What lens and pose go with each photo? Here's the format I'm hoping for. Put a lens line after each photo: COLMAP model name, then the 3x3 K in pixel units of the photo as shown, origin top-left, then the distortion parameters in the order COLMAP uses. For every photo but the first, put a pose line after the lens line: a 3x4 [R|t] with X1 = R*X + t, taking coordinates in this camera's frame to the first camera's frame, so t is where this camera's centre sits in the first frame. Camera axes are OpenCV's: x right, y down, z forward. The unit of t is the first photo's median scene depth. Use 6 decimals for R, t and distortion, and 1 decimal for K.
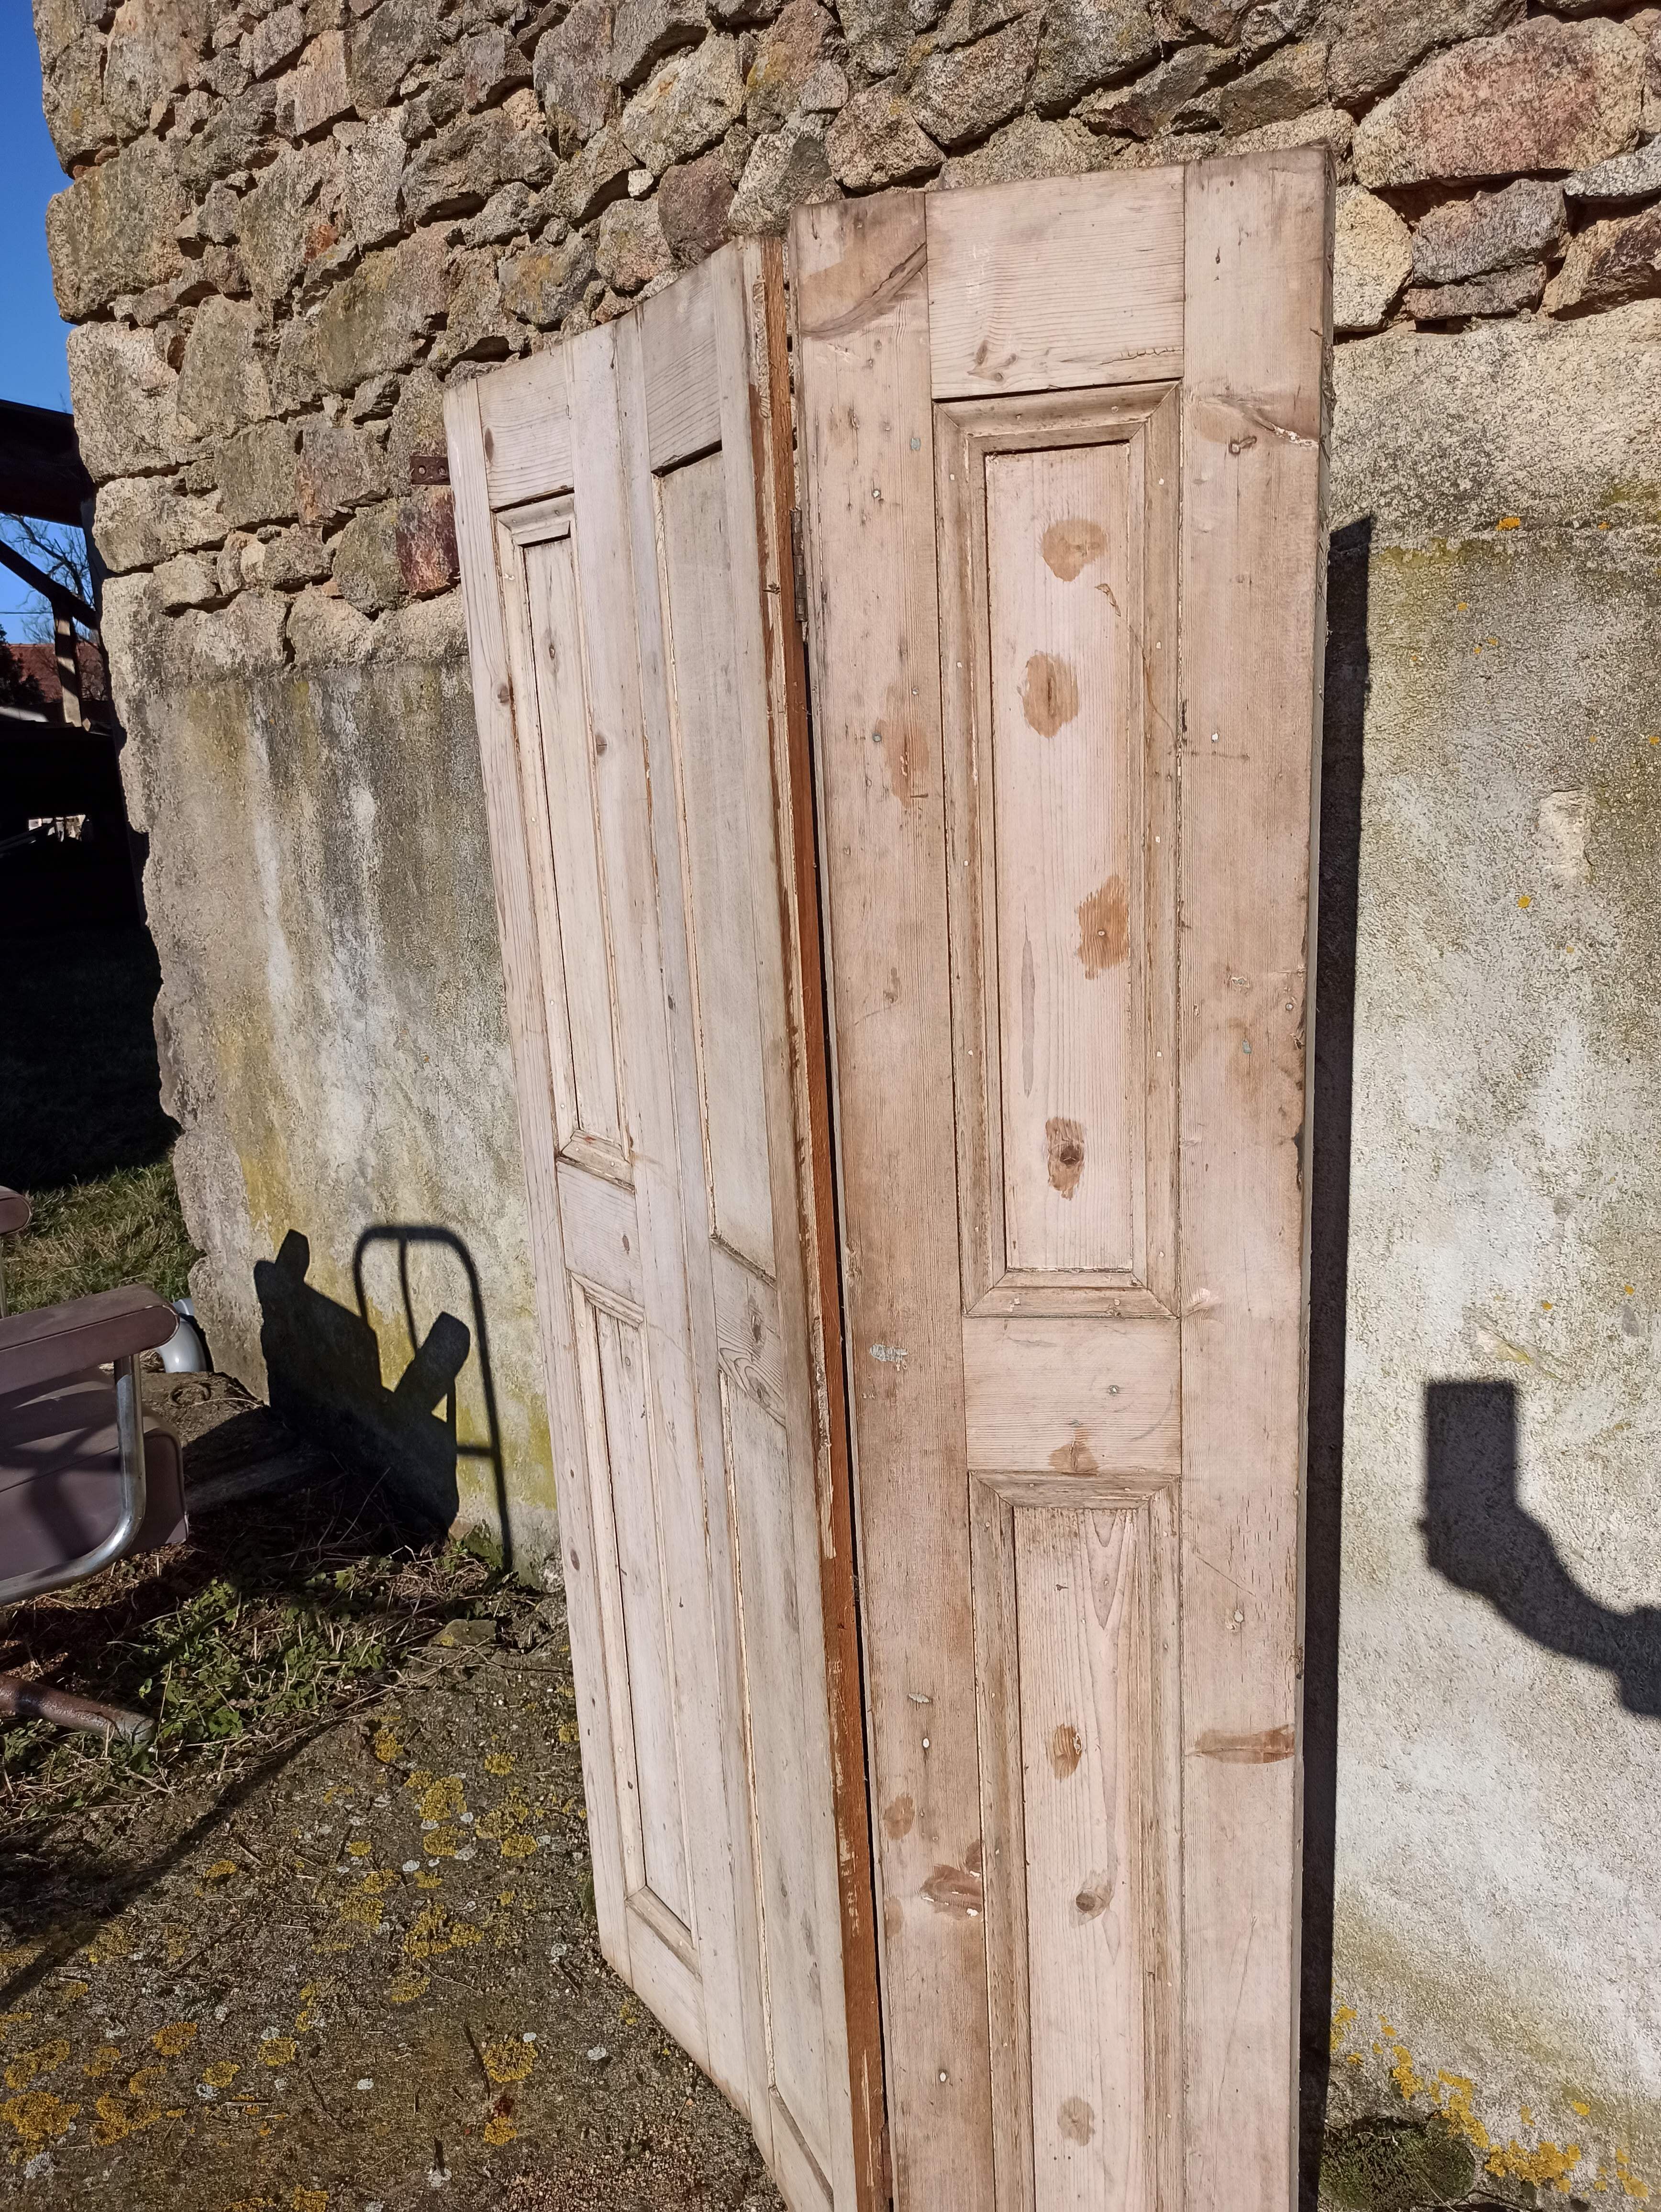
lens RADIAL K [[1624.5, 0, 832.6], [0, 1624.5, 1116.4], [0, 0, 1]] dist [0.037421, -0.018866]
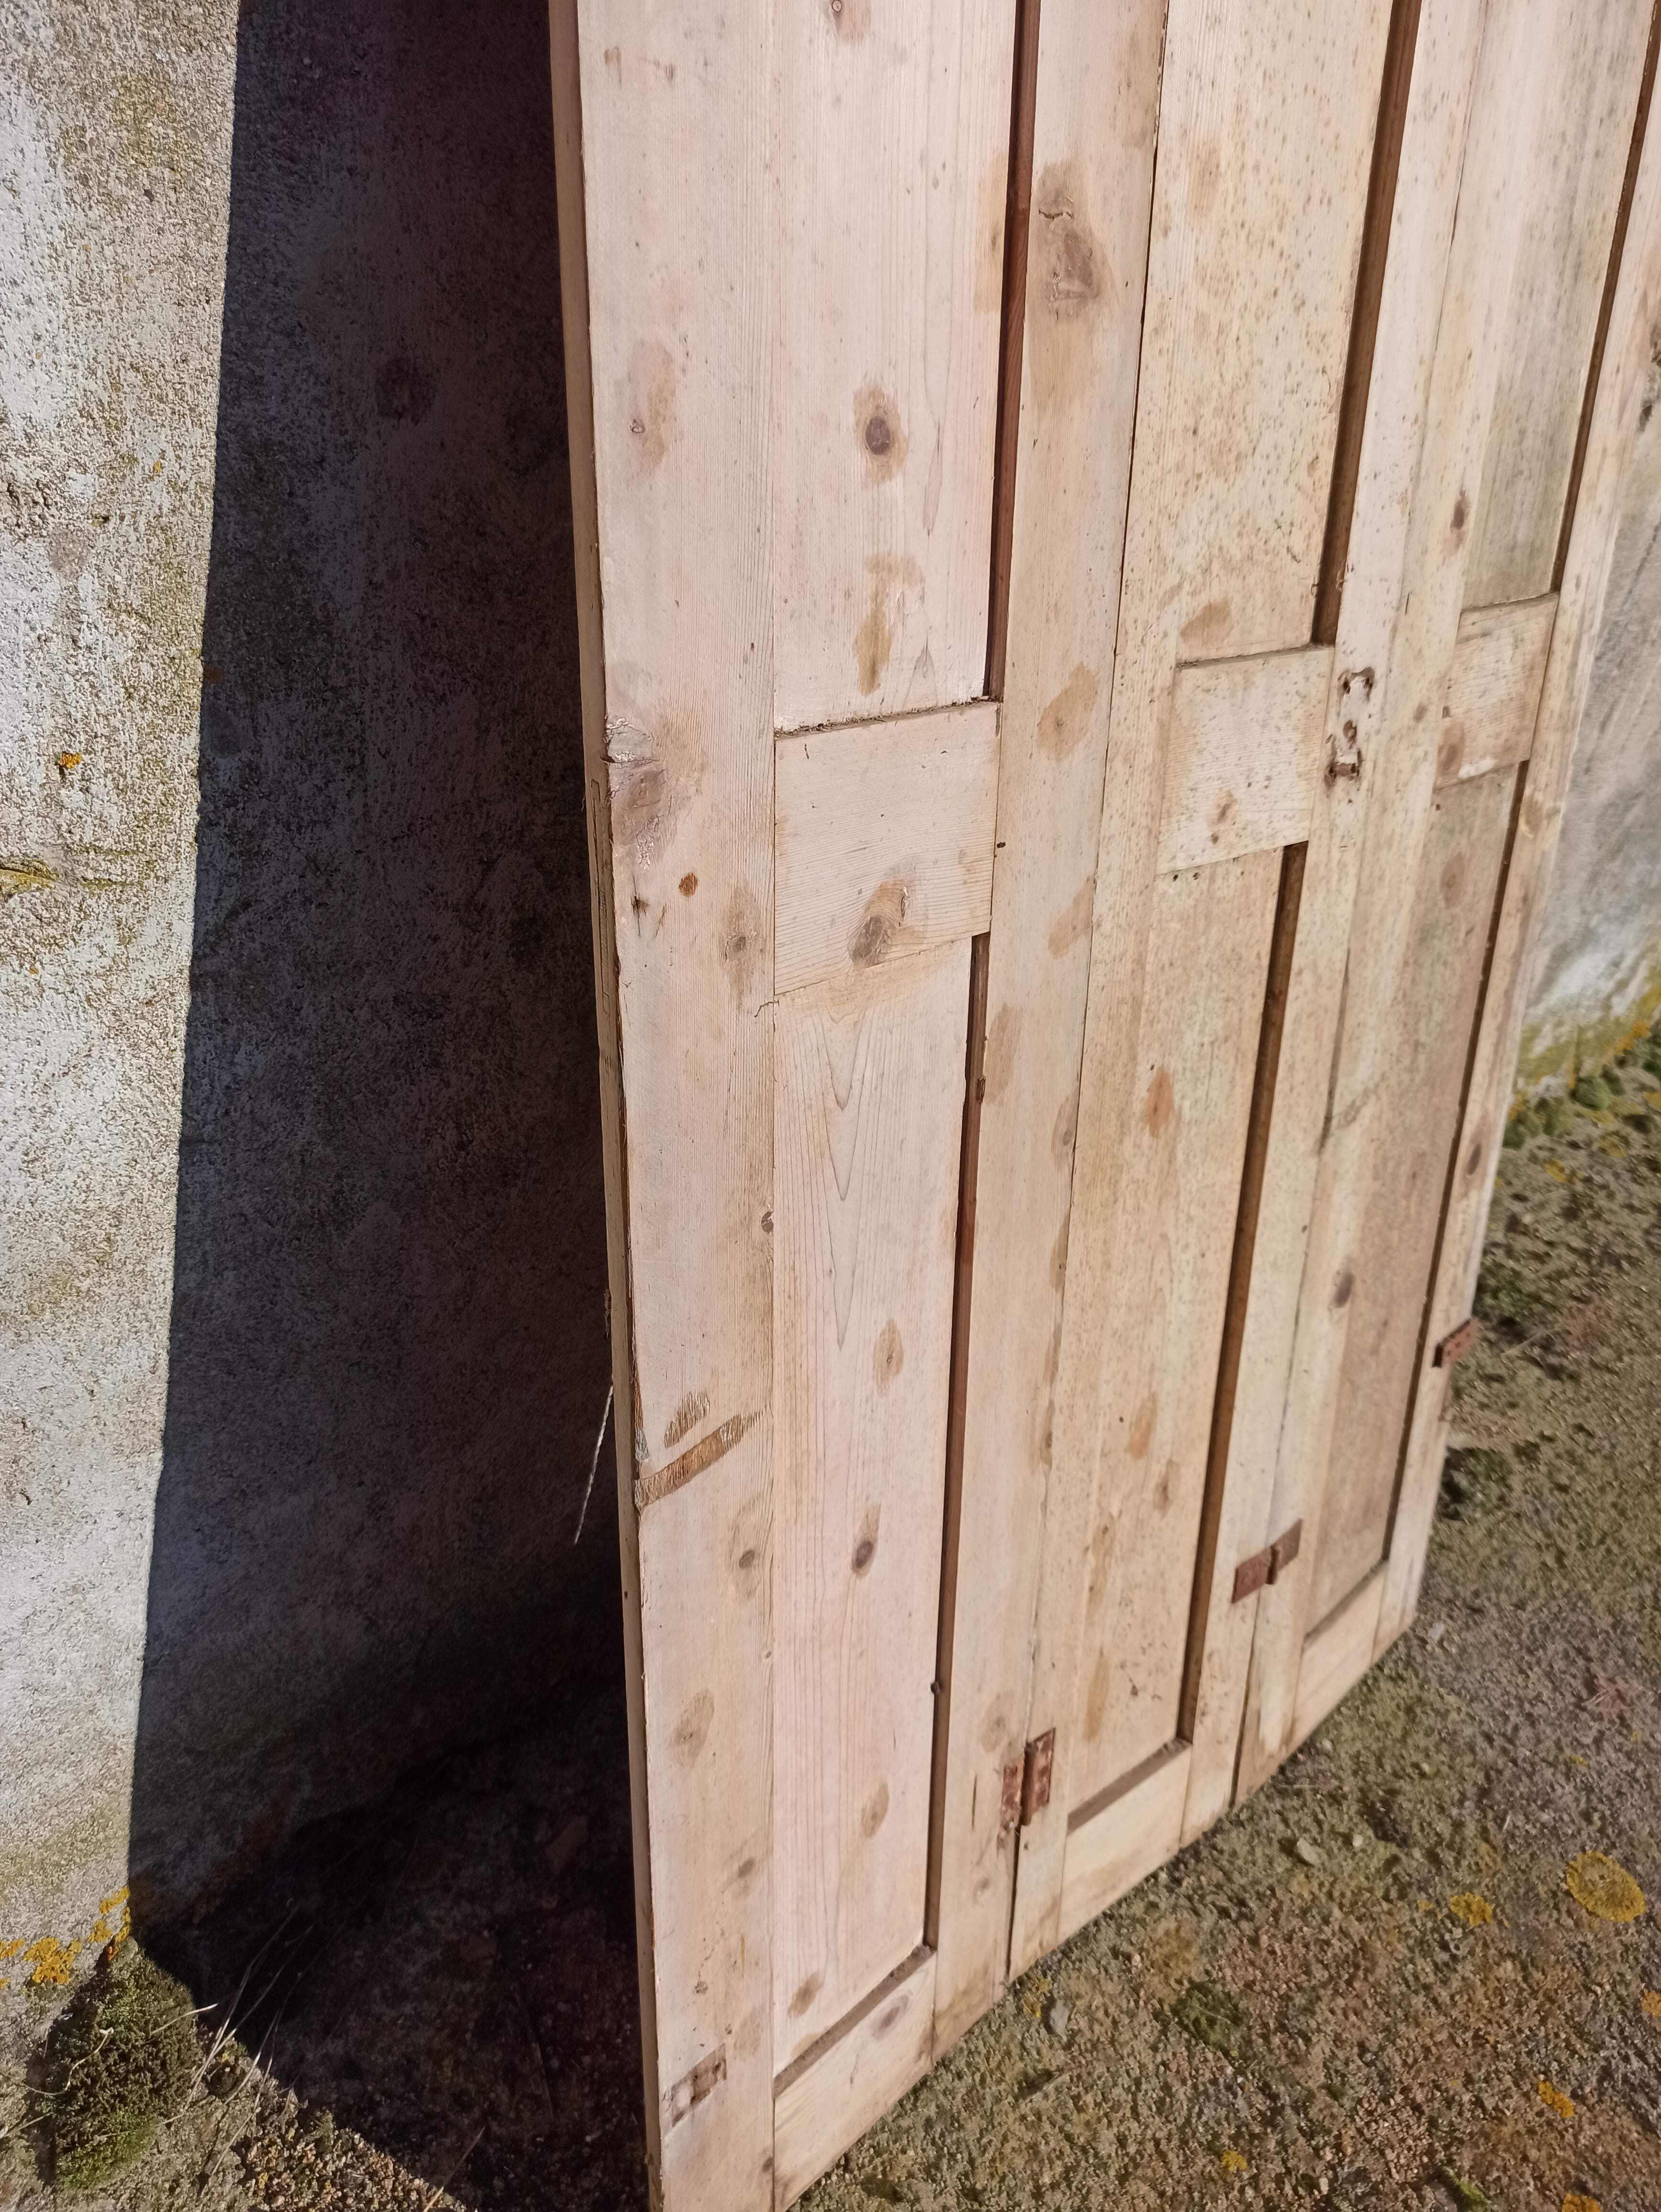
lens RADIAL K [[1676.8, 0, 839.3], [0, 1676.8, 1098.4], [0, 0, 1]] dist [0.041113, -0.028454]
pose [[-0.013669, -0.521764, 0.852981, -0.071745], [0.084322, 0.849420, 0.520937, -0.051287], [-0.996345, 0.079046, 0.032385, 0.808758]]
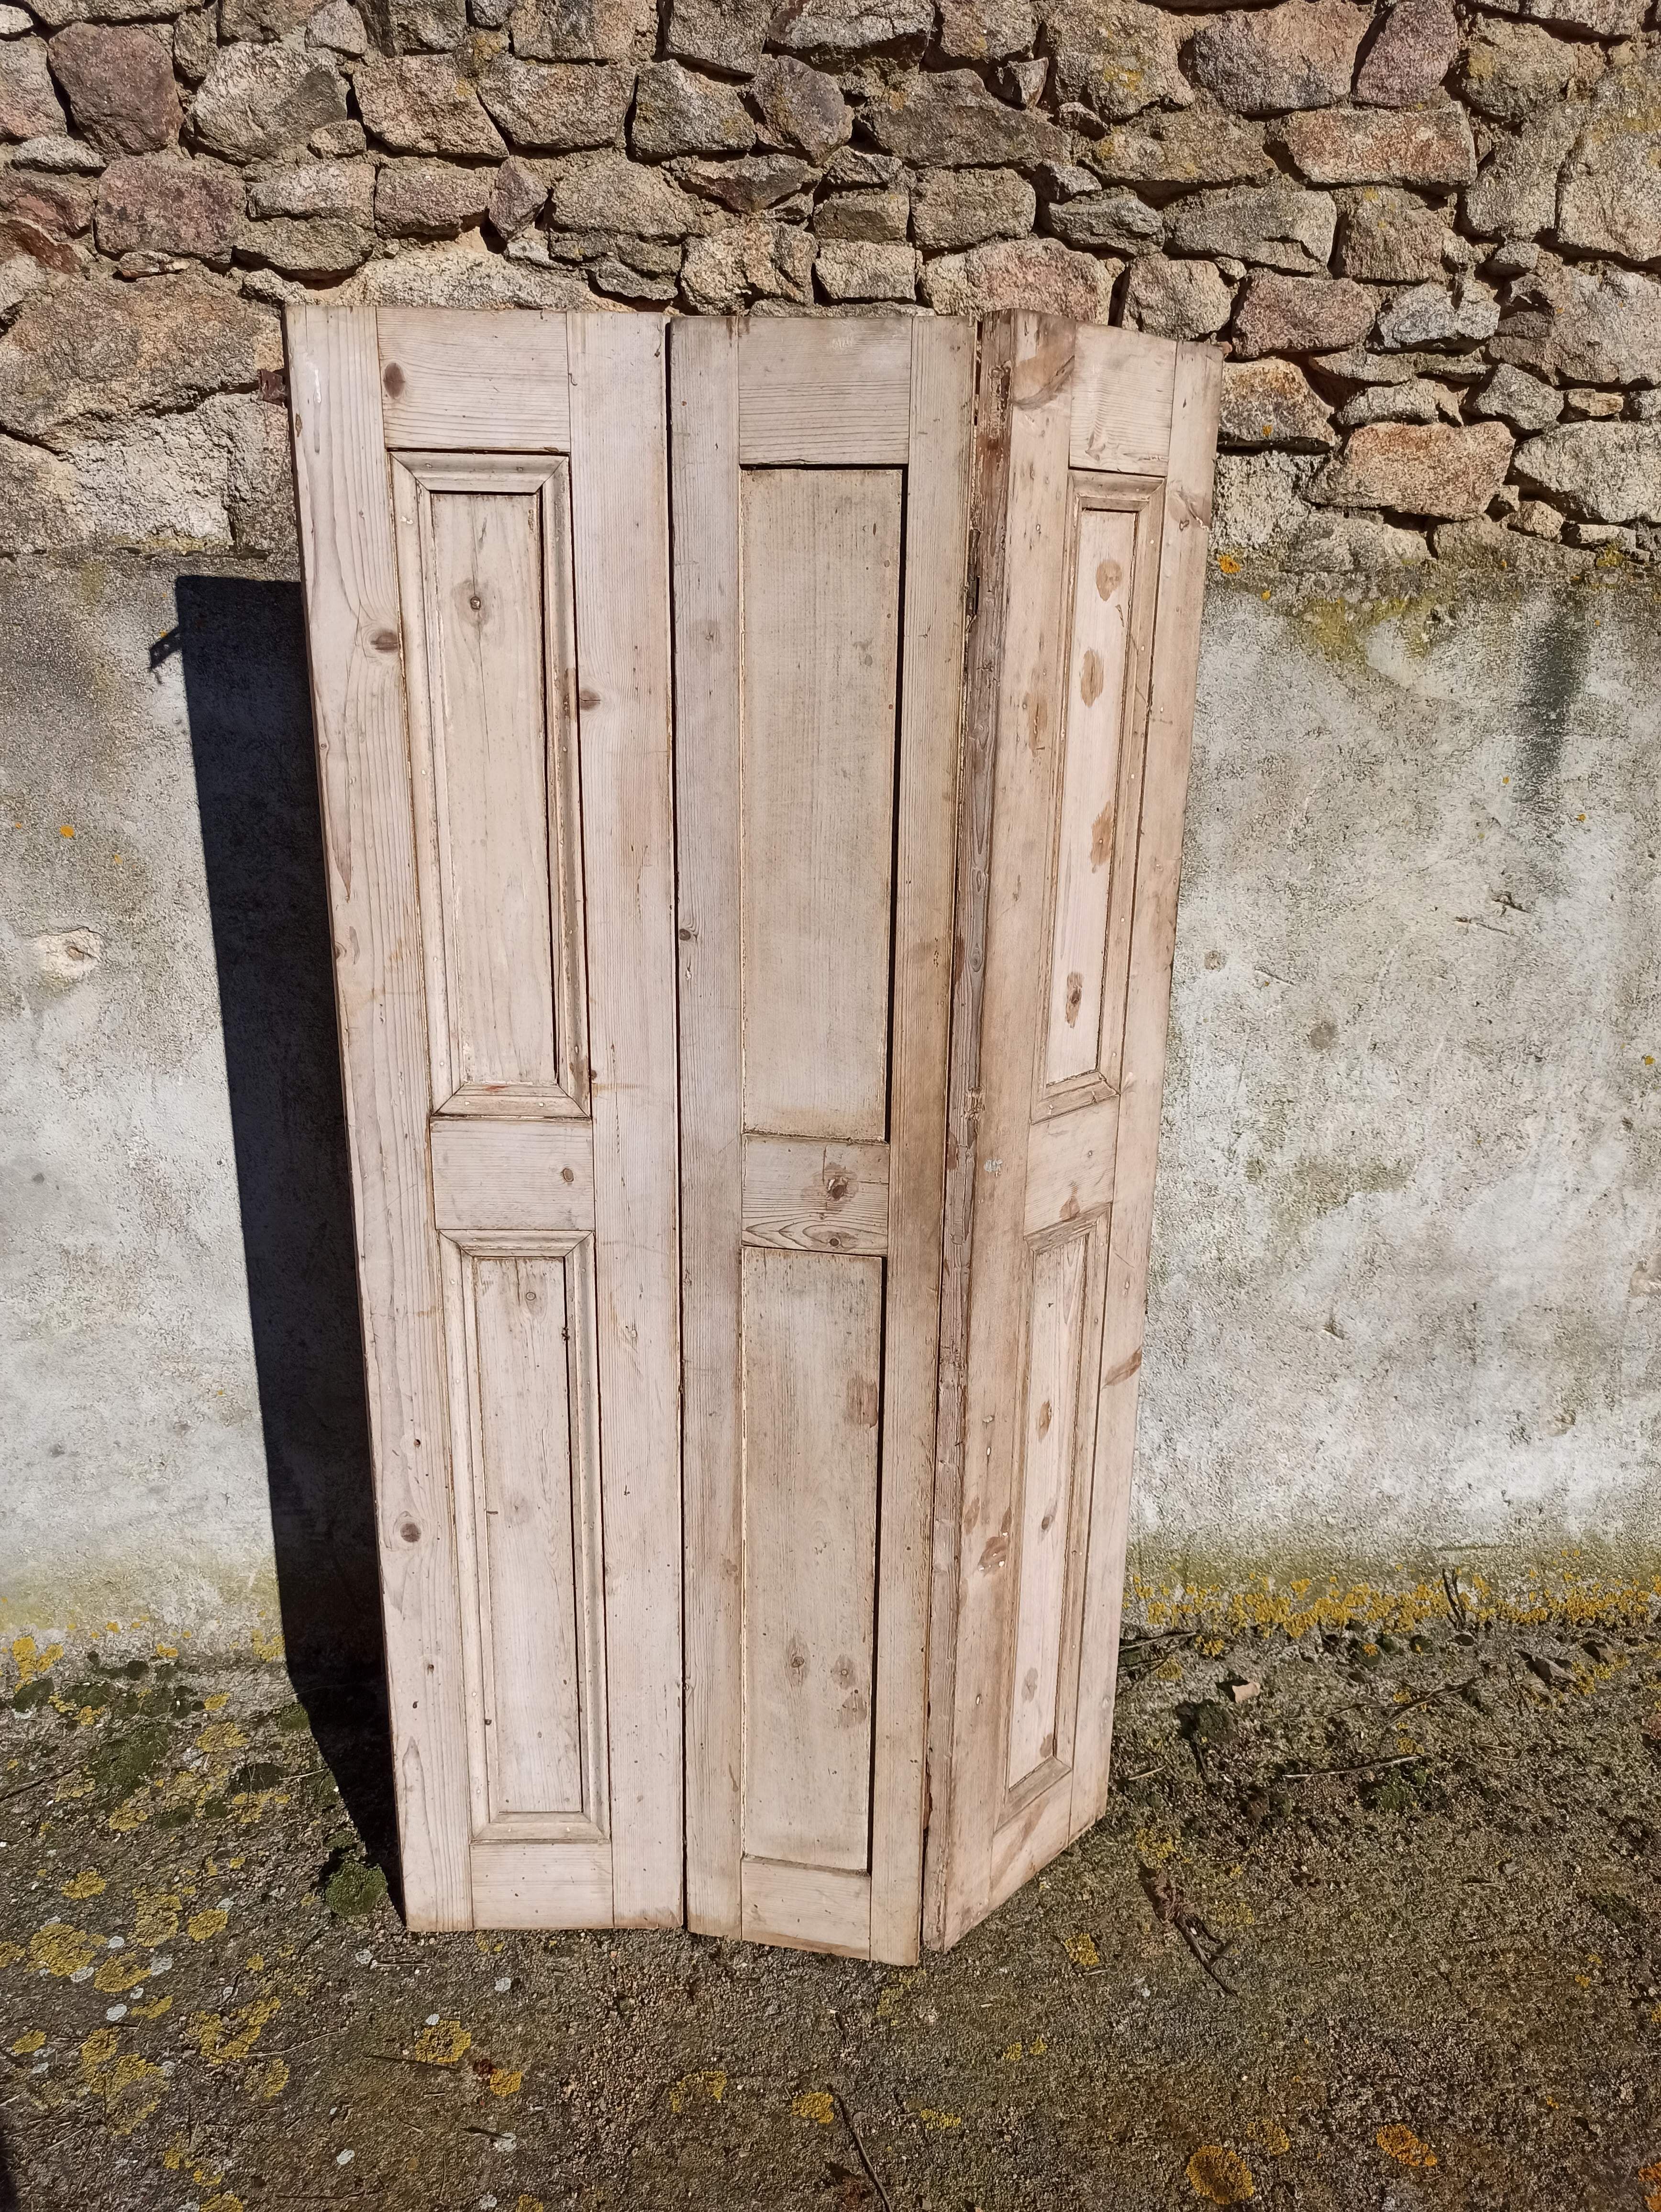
lens RADIAL K [[1624.5, 0, 834.1], [0, 1624.5, 1117.4], [0, 0, 1]] dist [0.037421, -0.018866]
pose [[0.588076, -0.187985, 0.786656, -1.022860], [0.154317, 0.980826, 0.119024, -0.070194], [-0.793948, 0.051399, 0.605810, 0.264952]]
